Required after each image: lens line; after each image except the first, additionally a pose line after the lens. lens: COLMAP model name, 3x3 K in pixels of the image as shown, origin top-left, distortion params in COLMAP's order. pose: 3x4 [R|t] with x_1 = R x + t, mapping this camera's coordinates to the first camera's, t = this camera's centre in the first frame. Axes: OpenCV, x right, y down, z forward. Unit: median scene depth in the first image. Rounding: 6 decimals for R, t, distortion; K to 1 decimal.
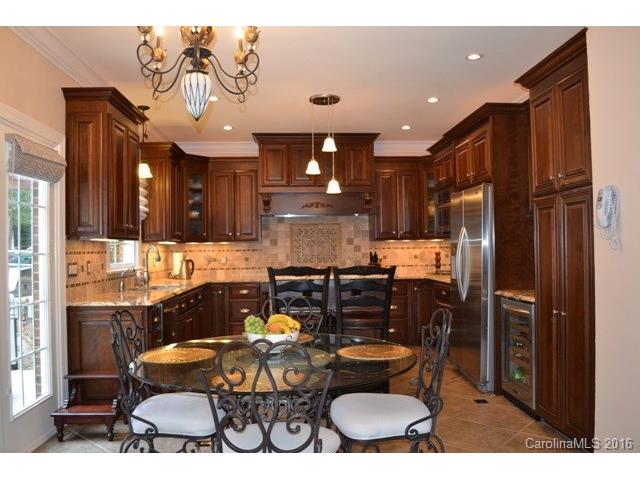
lens RADIAL K [[515.5, 0, 320.0], [0, 515.5, 240.0], [0, 0, 1]] dist [-0.078545, -0.001116]
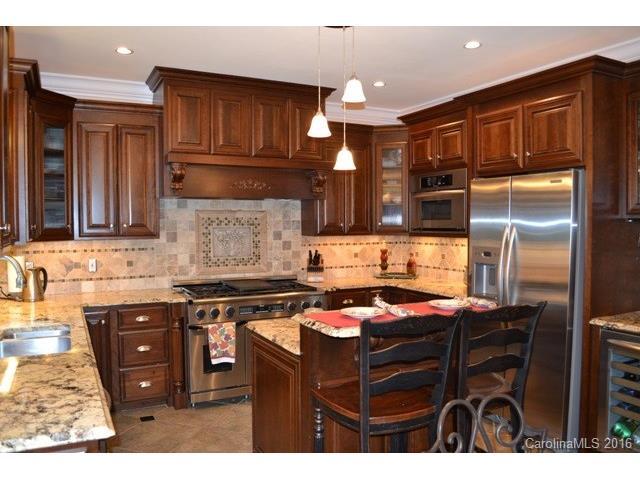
lens RADIAL K [[515.5, 0, 320.0], [0, 515.5, 240.0], [0, 0, 1]] dist [-0.078545, -0.001116]
pose [[0.911143, -0.004074, 0.412071, -0.191658], [-0.013765, 0.999092, 0.040313, -0.021660], [-0.411861, -0.042403, 0.910260, 0.318866]]
